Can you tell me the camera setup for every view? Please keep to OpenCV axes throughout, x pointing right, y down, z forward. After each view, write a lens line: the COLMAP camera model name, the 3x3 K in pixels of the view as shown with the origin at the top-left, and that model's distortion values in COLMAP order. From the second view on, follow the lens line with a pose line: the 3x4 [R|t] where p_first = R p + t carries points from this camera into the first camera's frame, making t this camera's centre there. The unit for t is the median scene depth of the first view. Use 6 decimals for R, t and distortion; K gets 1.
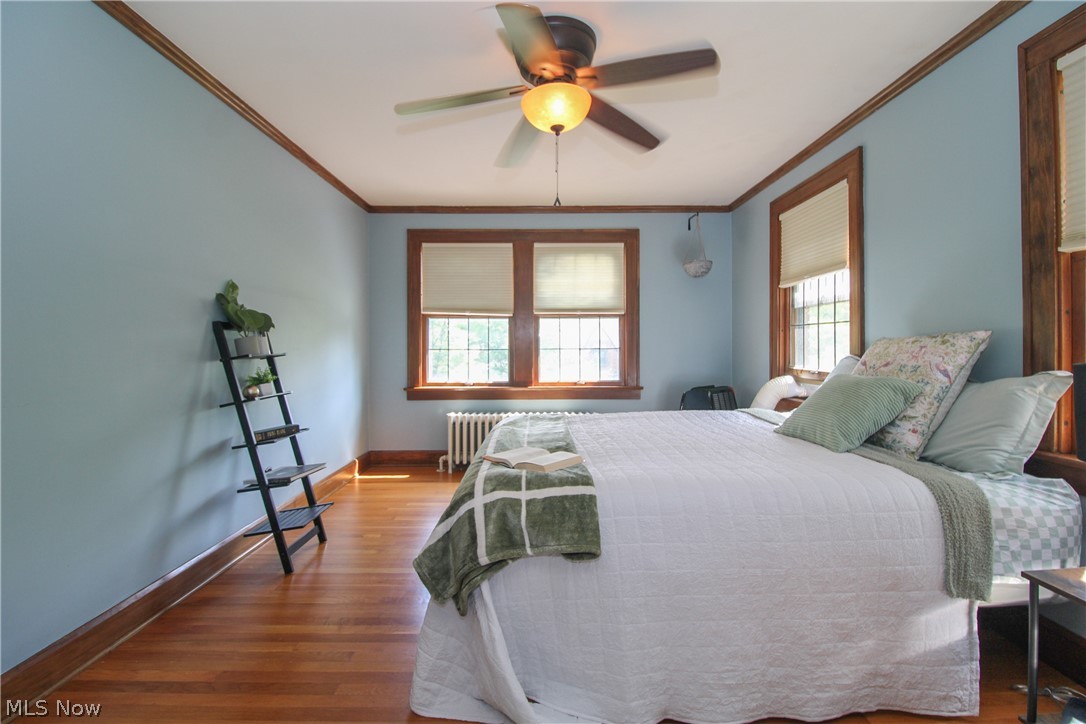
lens RADIAL K [[511.9, 0, 548.9], [0, 511.9, 347.2], [0, 0, 1]] dist [0.001019, -0.012509]
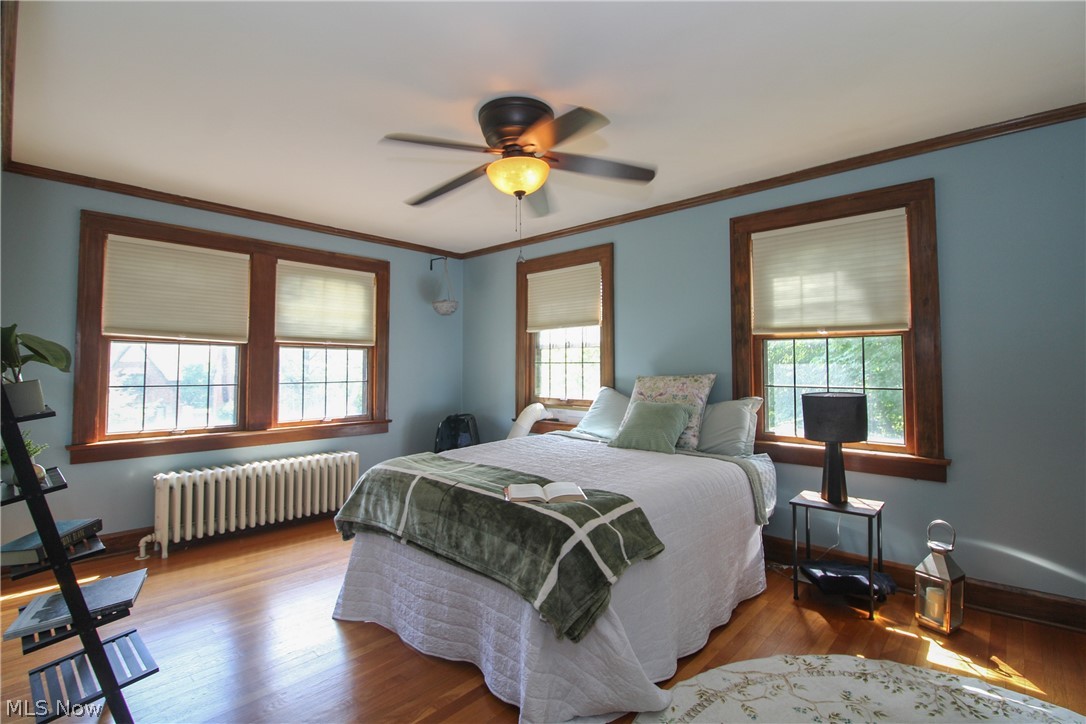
lens RADIAL K [[511.9, 0, 548.9], [0, 511.9, 347.2], [0, 0, 1]] dist [0.001019, -0.012509]
pose [[0.675975, 0.034728, 0.736106, -0.349927], [-0.001131, 0.998937, -0.046088, -0.018334], [-0.736924, 0.030322, 0.675295, 0.097686]]
